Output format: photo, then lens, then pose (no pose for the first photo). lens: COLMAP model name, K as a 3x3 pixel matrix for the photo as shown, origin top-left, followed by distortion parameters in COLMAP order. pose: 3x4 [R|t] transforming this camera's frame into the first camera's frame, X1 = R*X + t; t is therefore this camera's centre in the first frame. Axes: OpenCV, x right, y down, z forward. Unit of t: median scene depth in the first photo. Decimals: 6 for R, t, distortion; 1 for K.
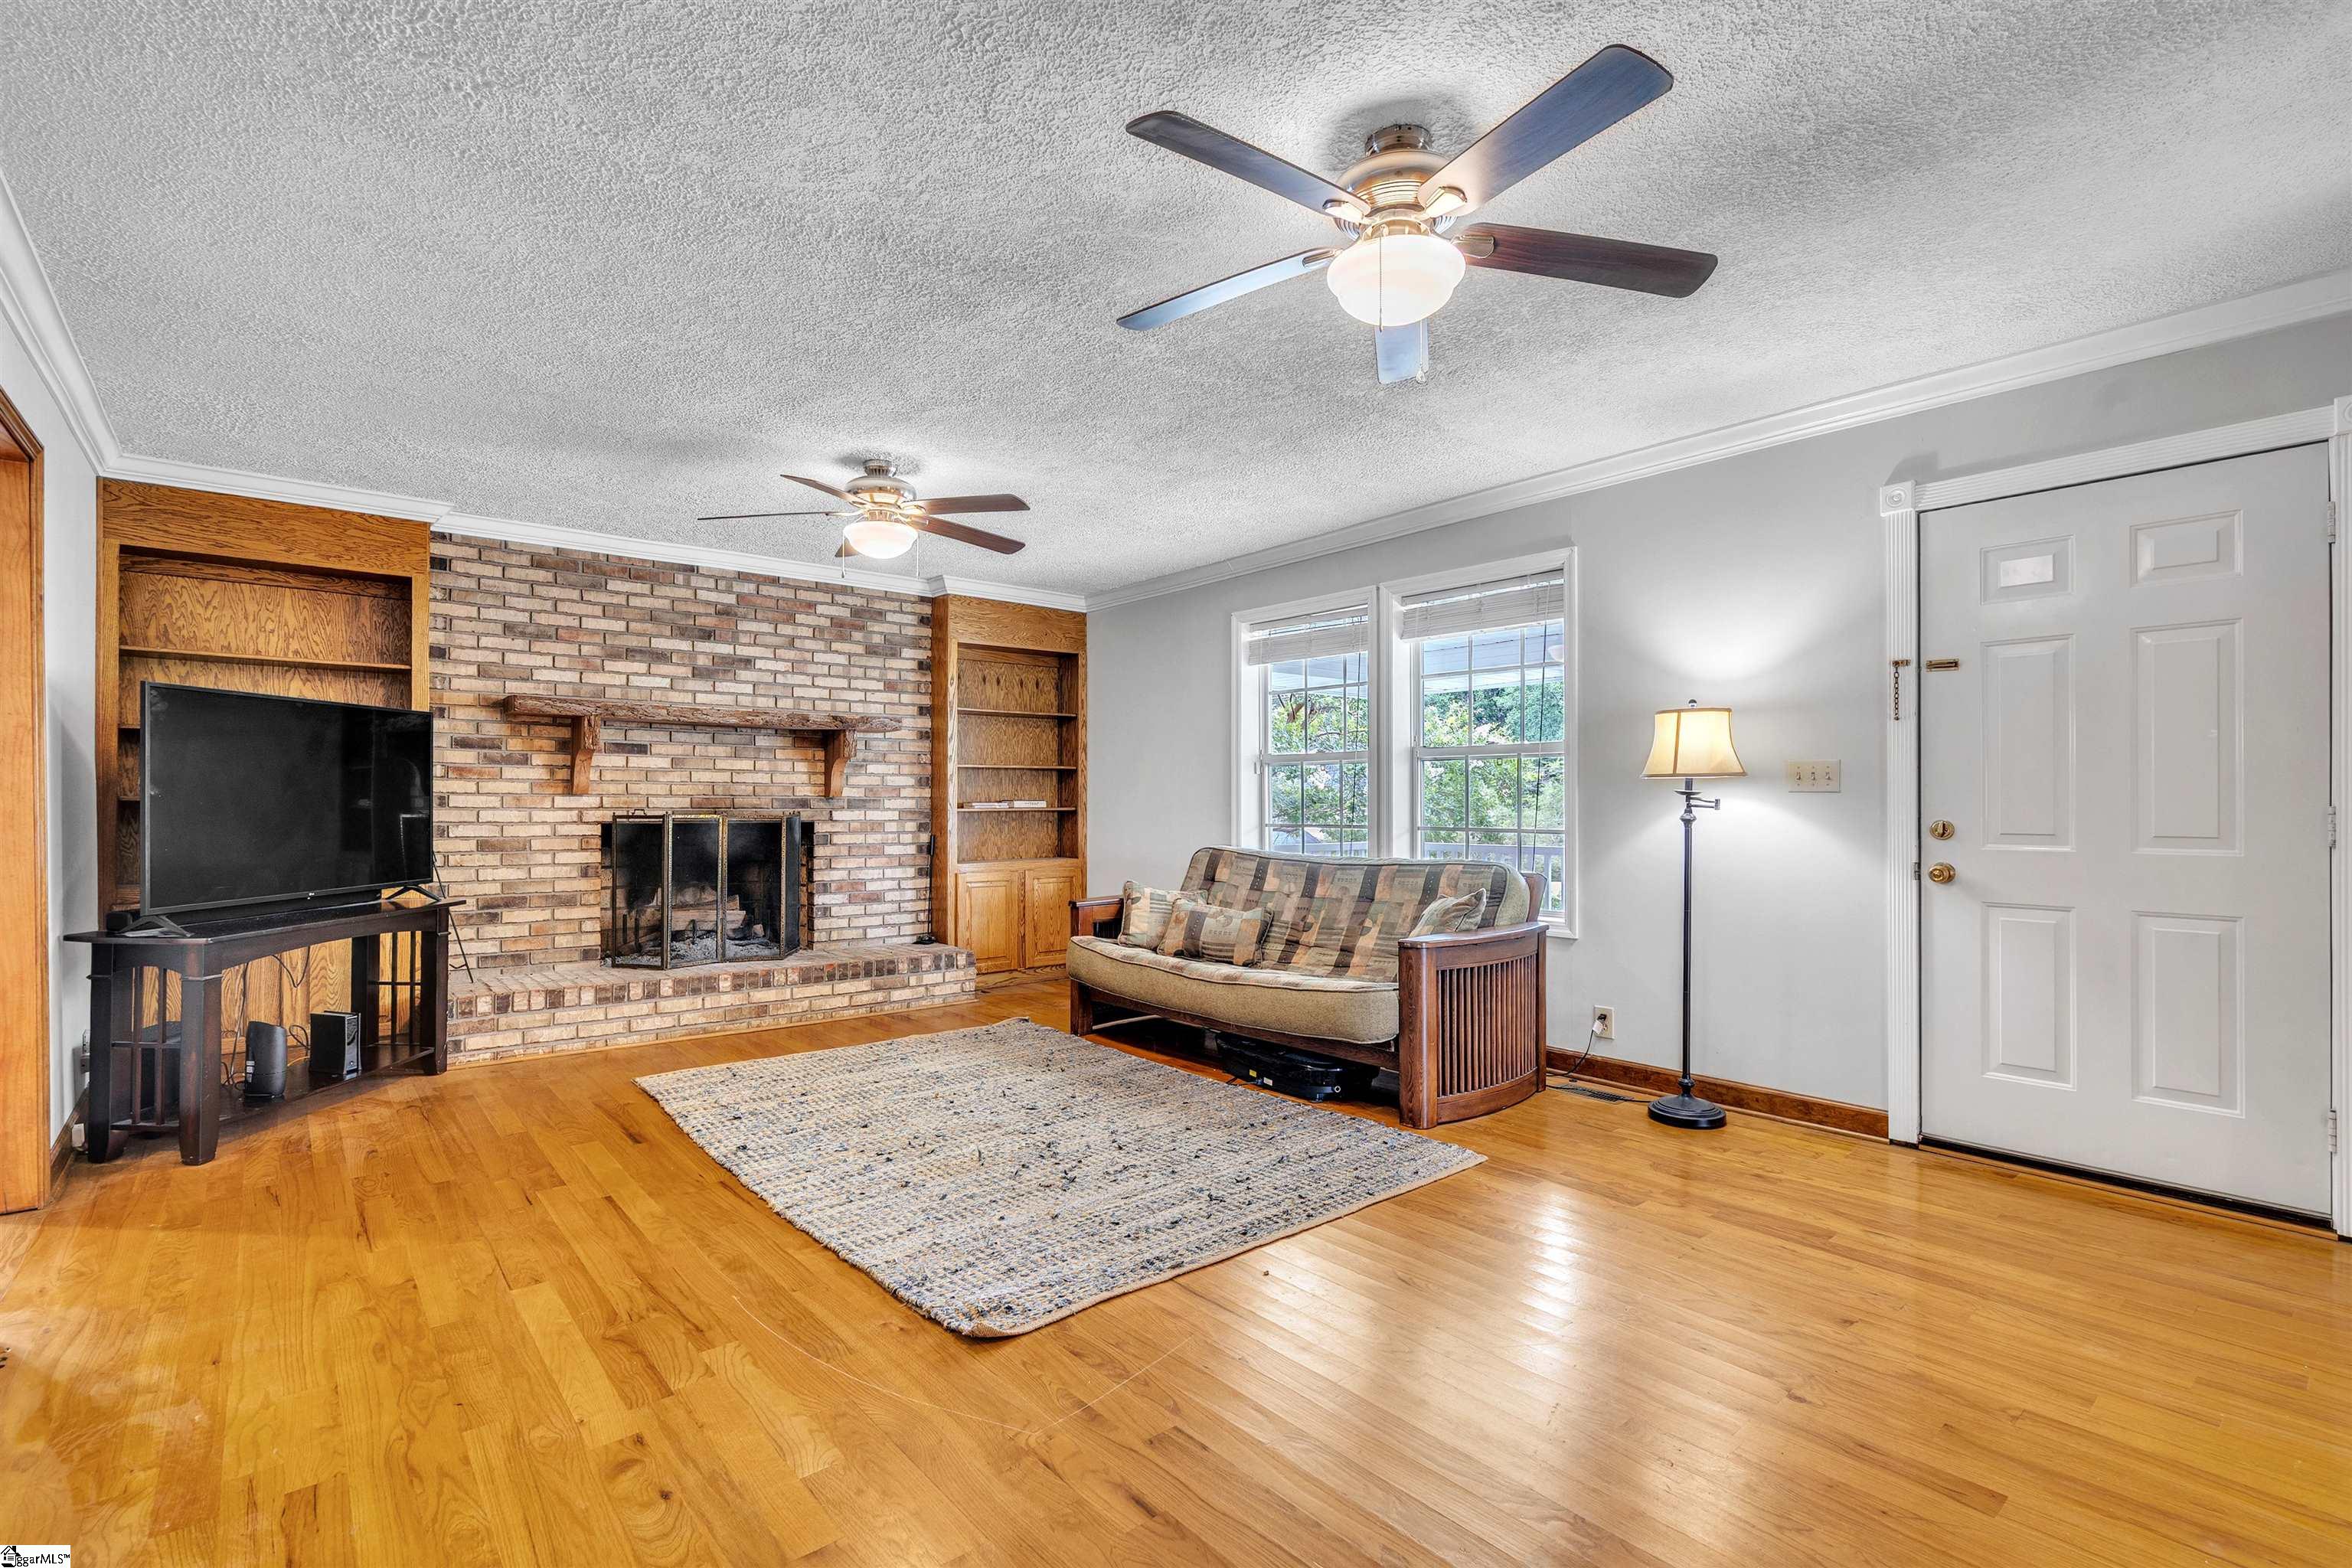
lens RADIAL K [[1085.7, 0, 1163.4], [0, 1085.7, 796.0], [0, 0, 1]] dist [-0.006102, 0.000314]
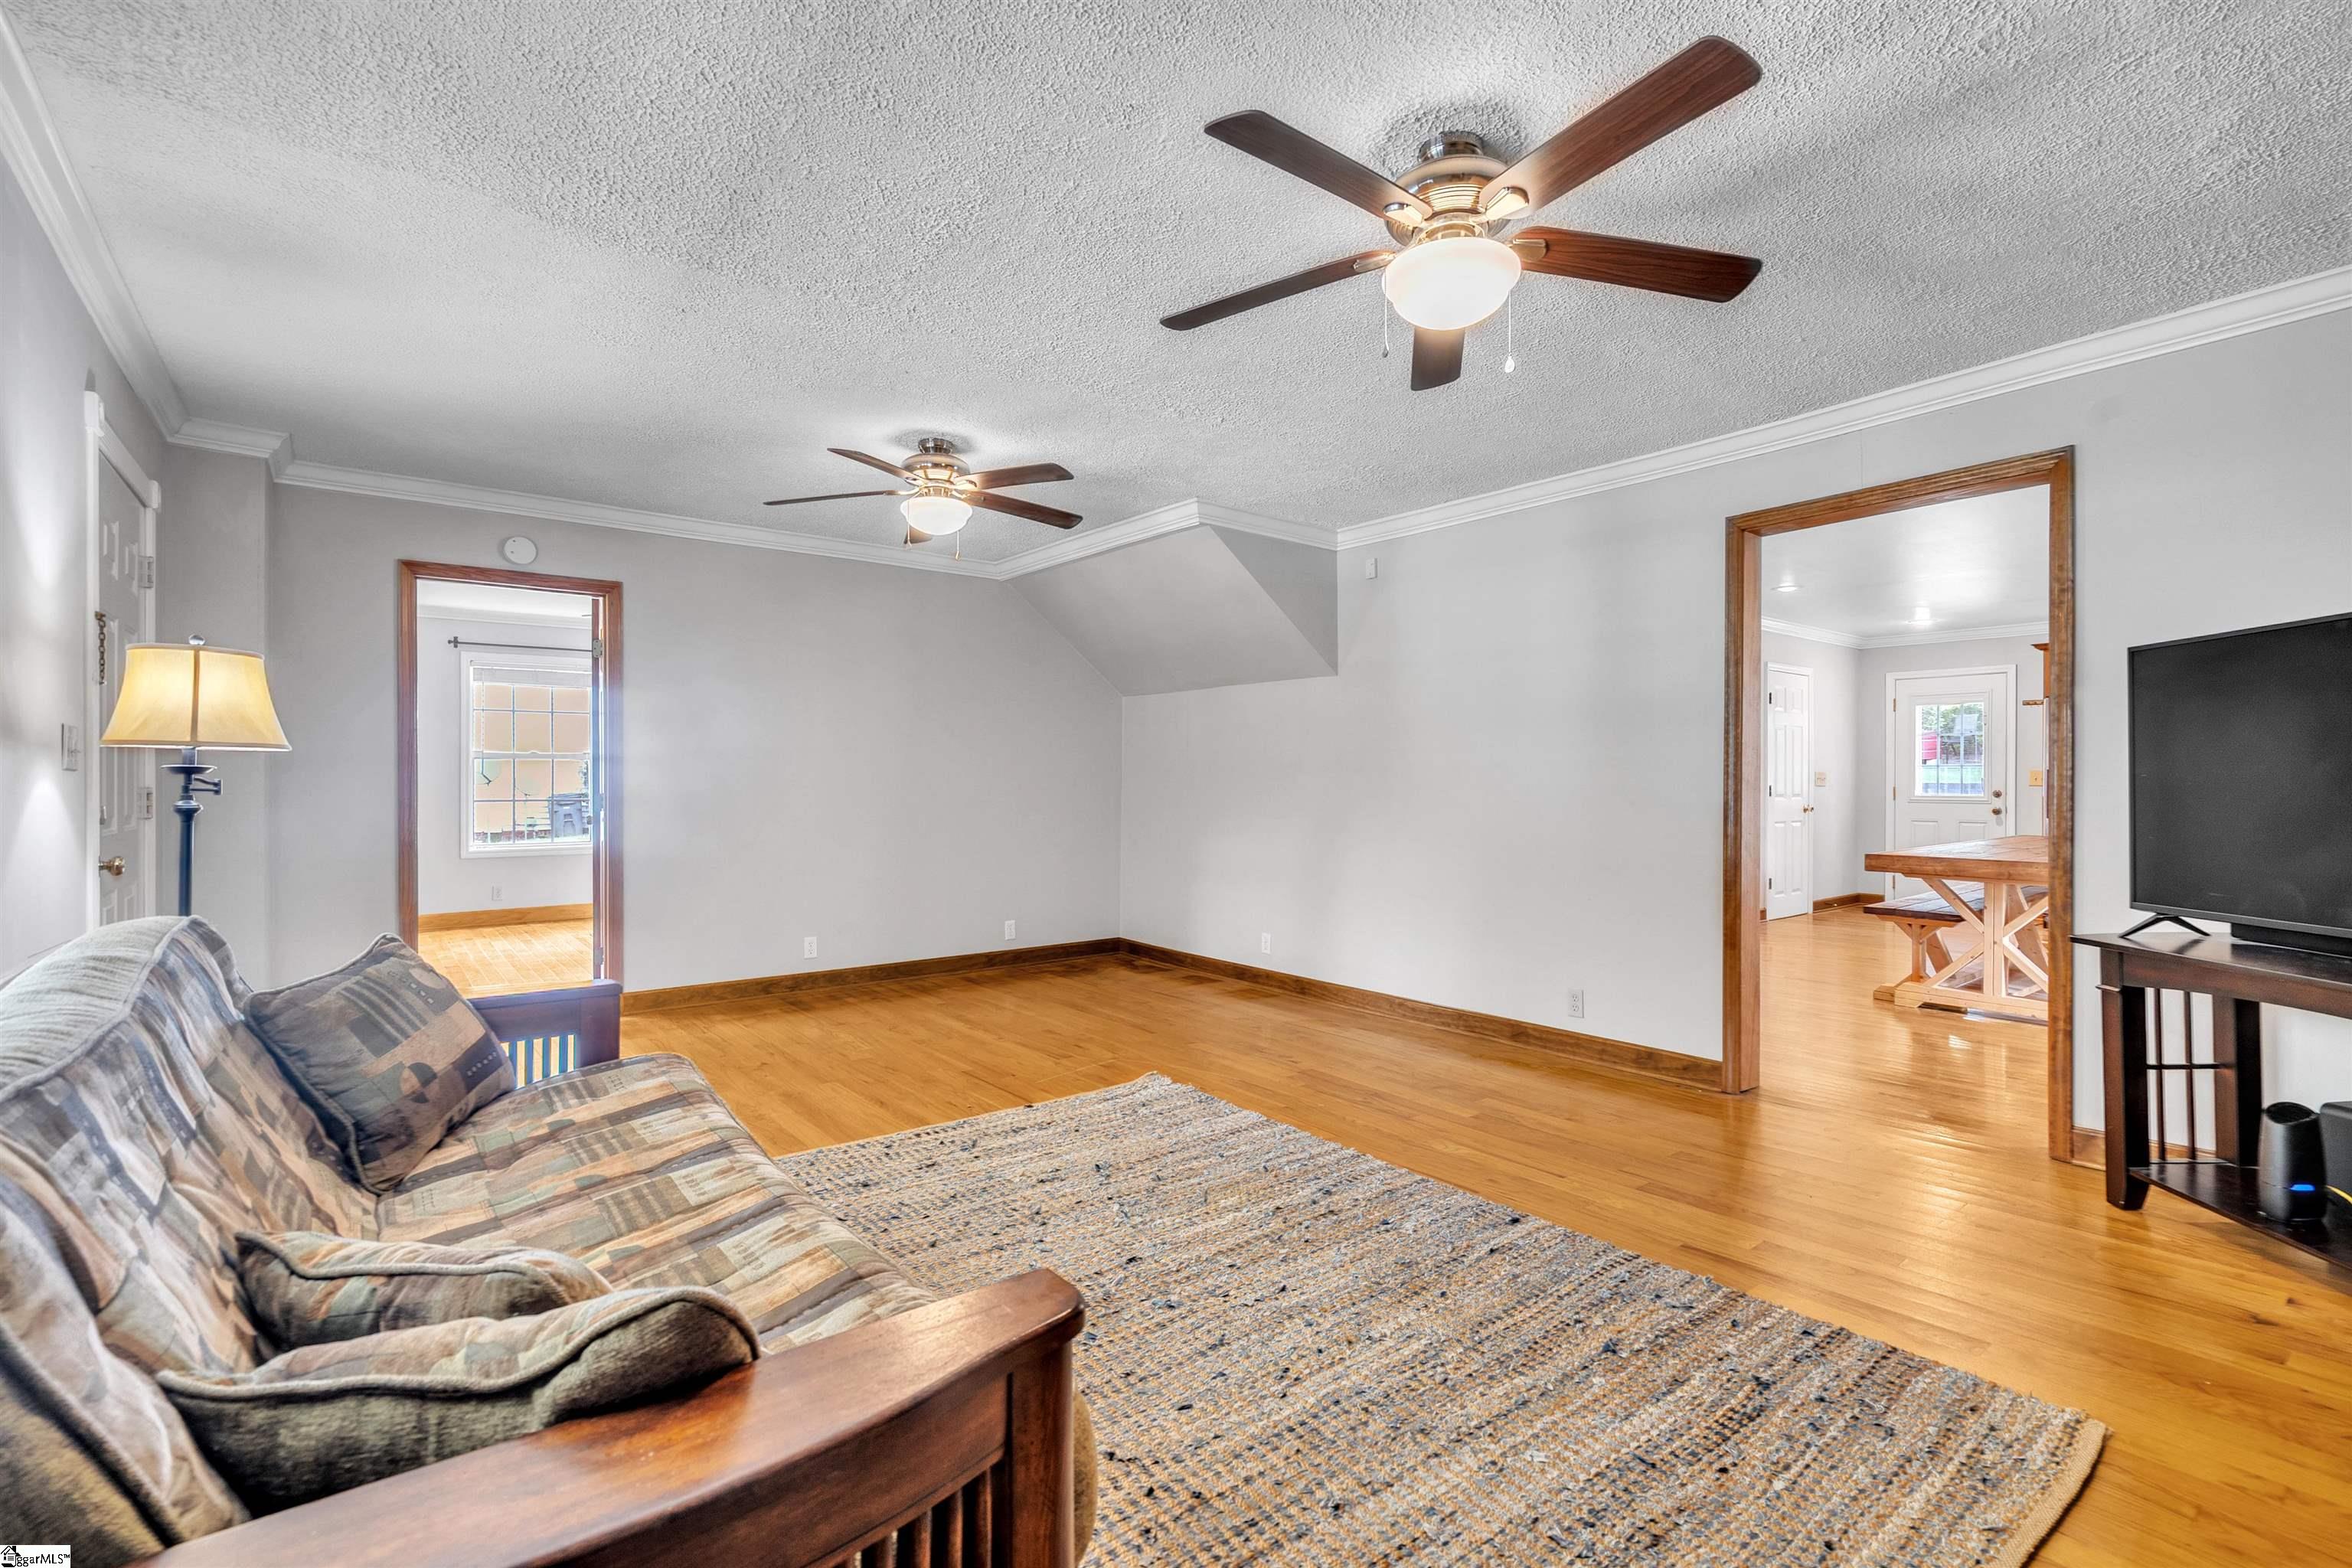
lens RADIAL K [[1069.6, 0, 1174.1], [0, 1069.6, 785.5], [0, 0, 1]] dist [-0.008229, 0.004731]
pose [[-0.999620, 0.002294, 0.027488, -0.102725], [0.002284, 0.999997, -0.000386, 0.004712], [-0.027488, -0.000323, -0.999622, 1.124835]]
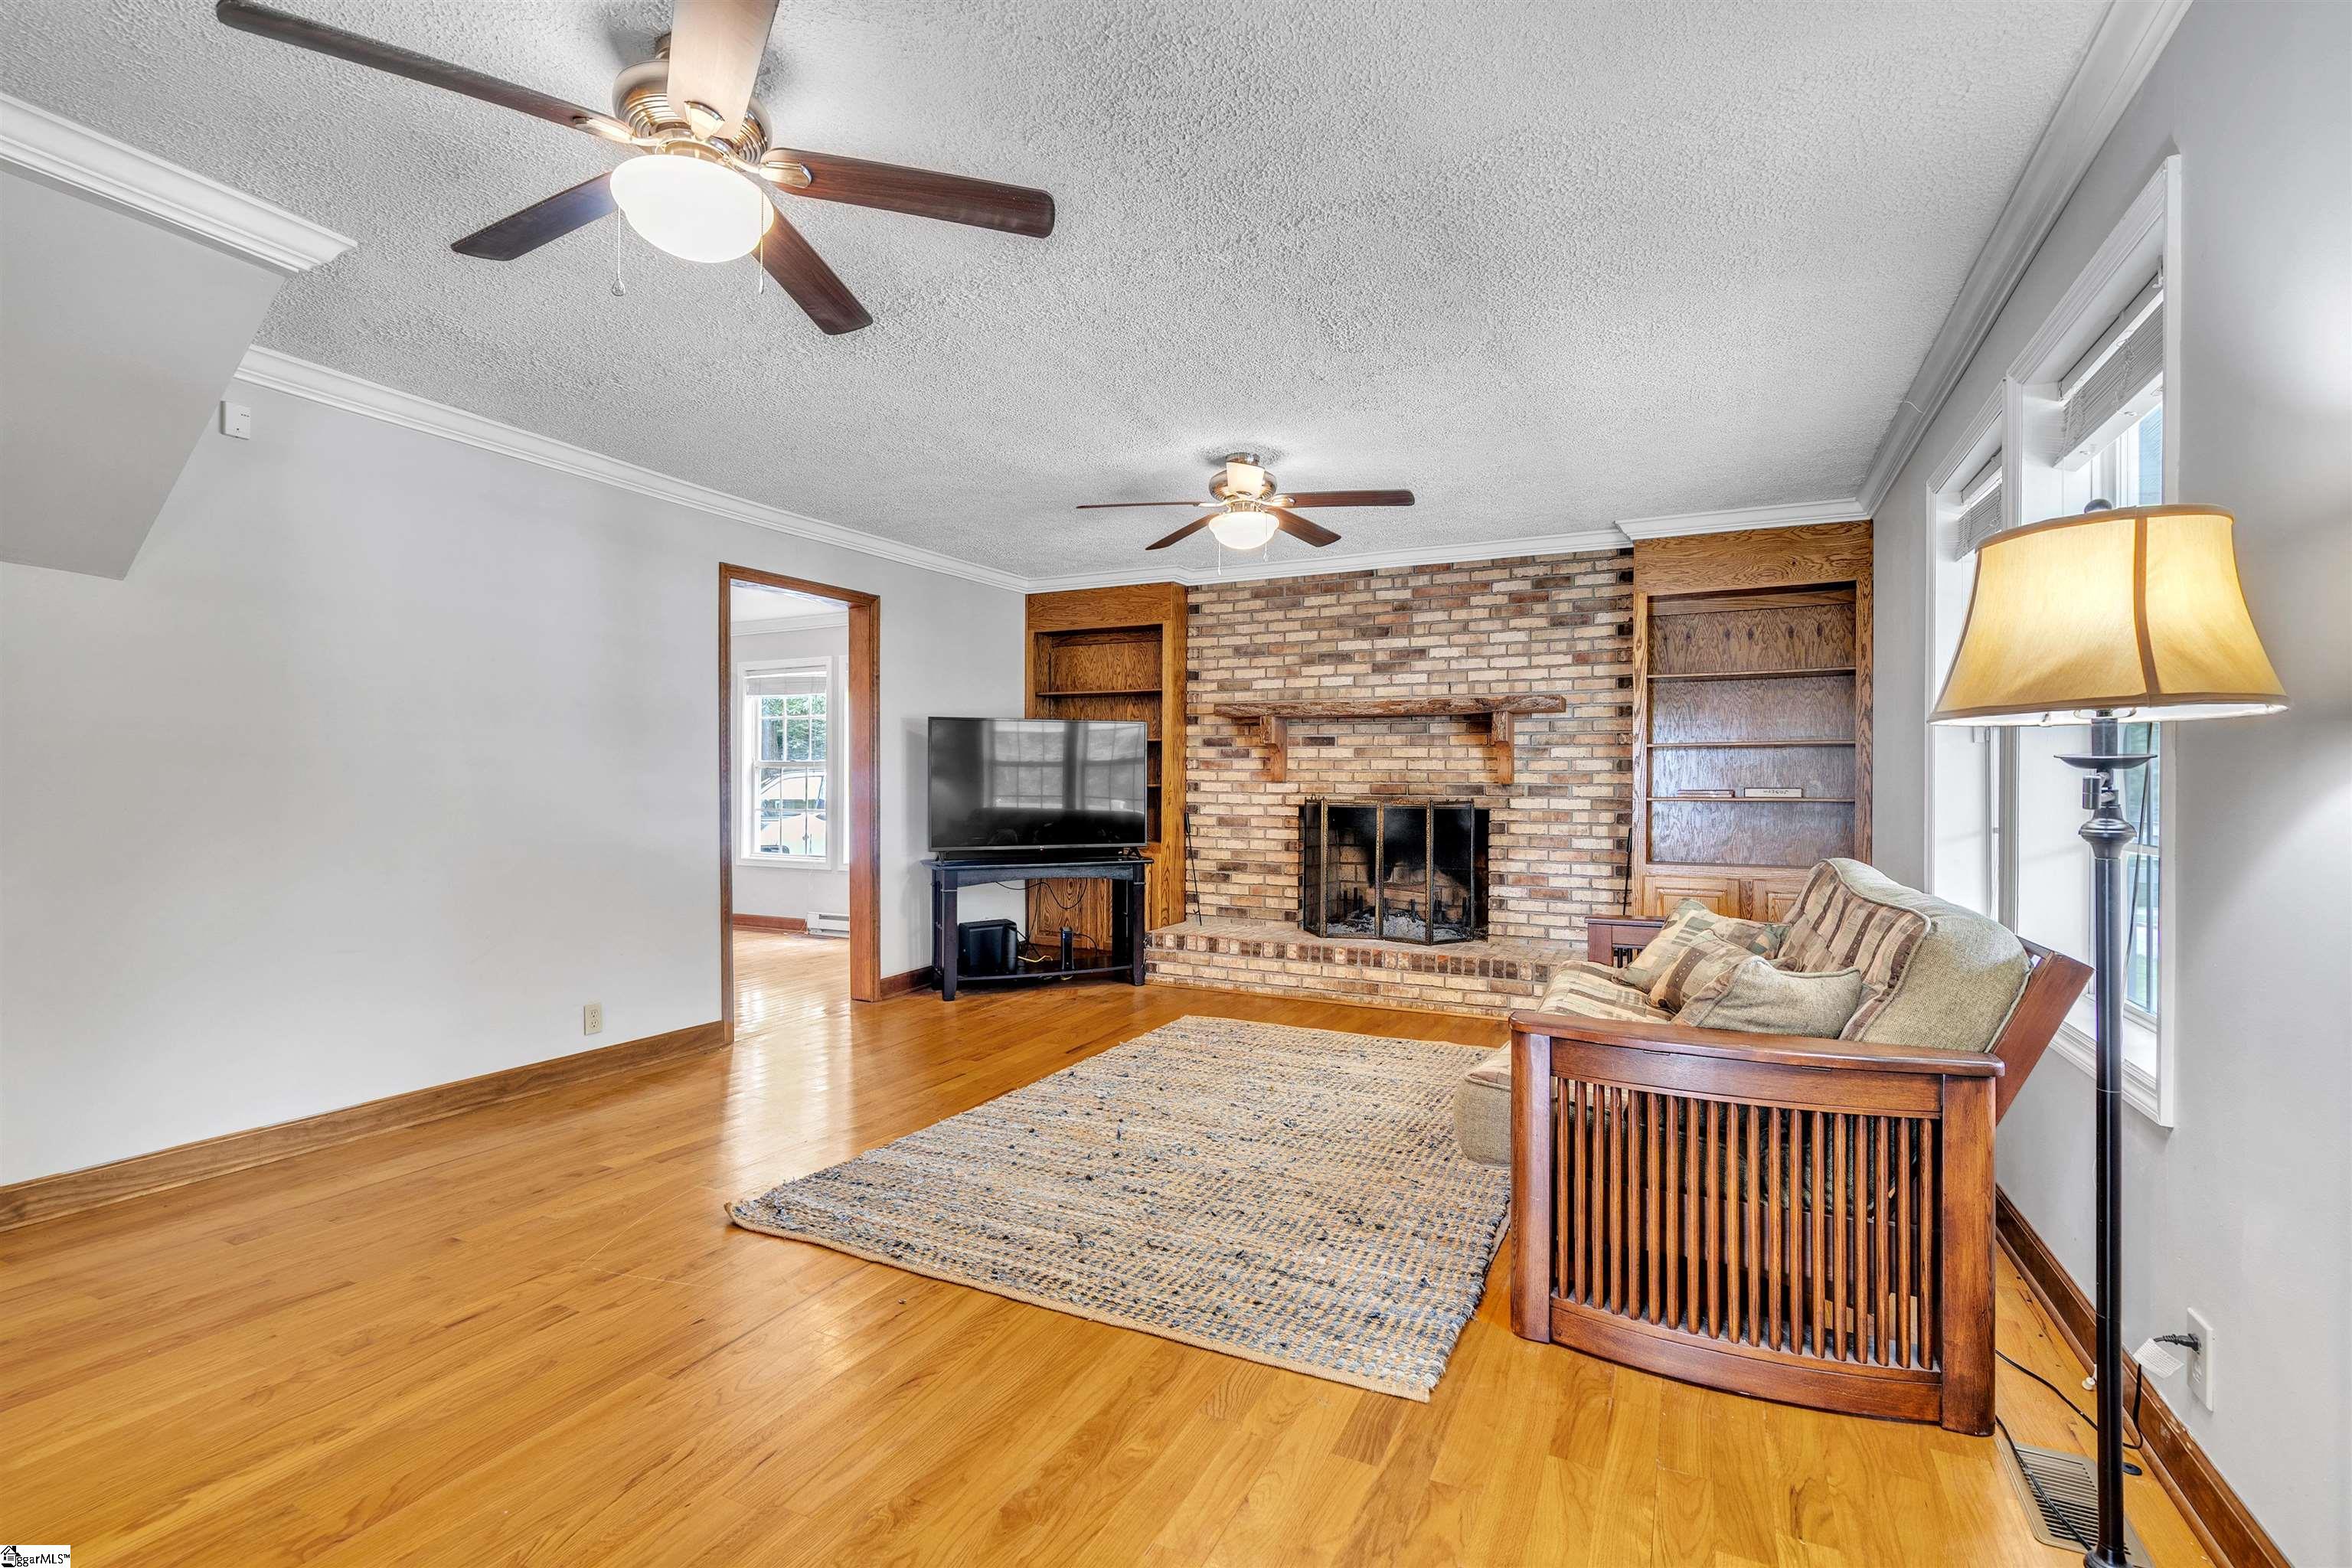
lens RADIAL K [[1069.6, 0, 1174.1], [0, 1069.6, 785.5], [0, 0, 1]] dist [-0.008229, 0.004731]
pose [[0.407171, 0.000371, -0.913352, 0.468195], [0.000657, 1.000000, 0.000699, 0.001971], [0.913352, -0.000884, 0.407171, 0.390634]]
